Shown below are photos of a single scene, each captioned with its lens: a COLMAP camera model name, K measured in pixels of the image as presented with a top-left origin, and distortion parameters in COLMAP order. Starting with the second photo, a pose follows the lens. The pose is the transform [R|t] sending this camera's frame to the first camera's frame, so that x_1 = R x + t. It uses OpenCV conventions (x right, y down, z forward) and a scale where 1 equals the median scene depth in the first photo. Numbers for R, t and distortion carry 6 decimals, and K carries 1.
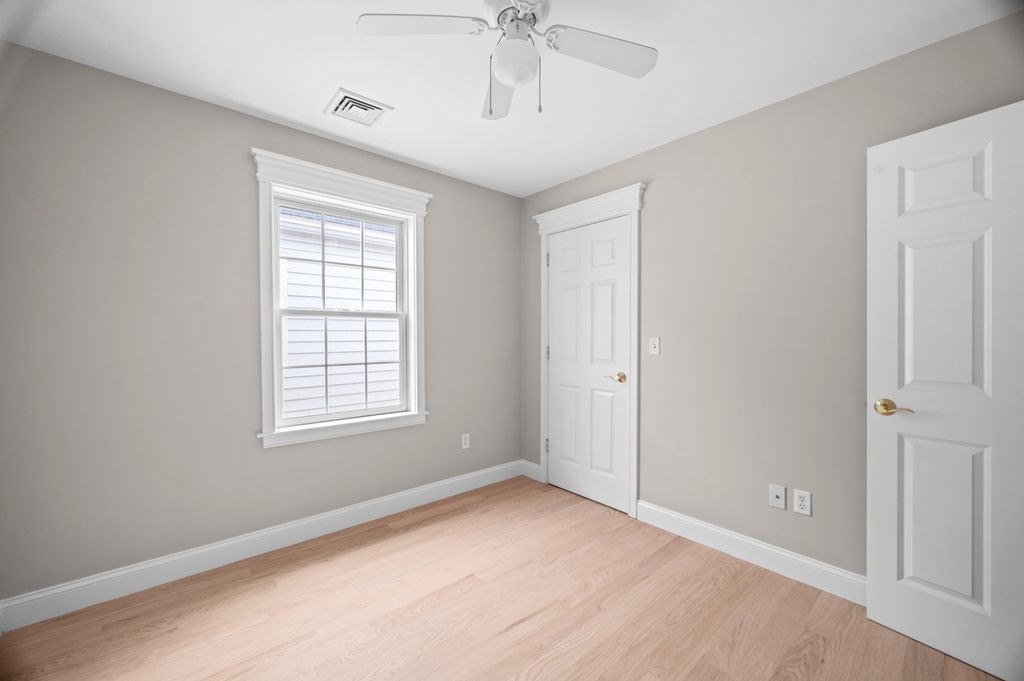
lens RADIAL K [[407.3, 0, 515.9], [0, 407.3, 342.9], [0, 0, 1]] dist [-0.000895, -0.000072]
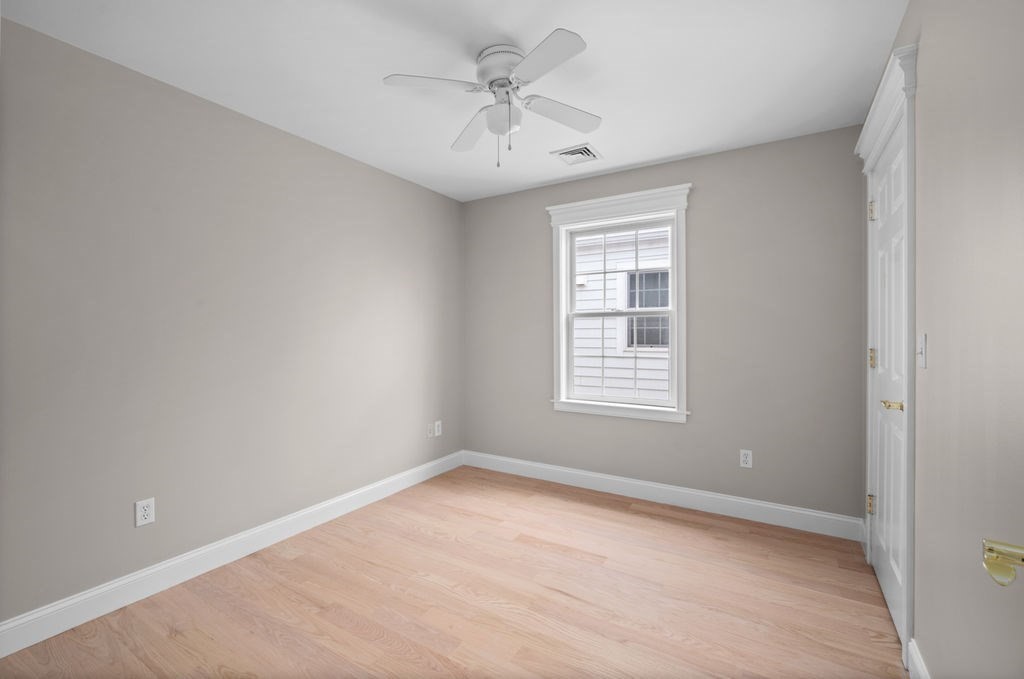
lens RADIAL K [[440.1, 0, 512.6], [0, 440.1, 341.0], [0, 0, 1]] dist [-0.002244, -0.000214]
pose [[0.291084, 0.014993, -0.956580, 0.723926], [-0.013080, 0.999846, 0.011691, -0.003954], [0.956608, 0.009109, 0.291235, 0.341520]]
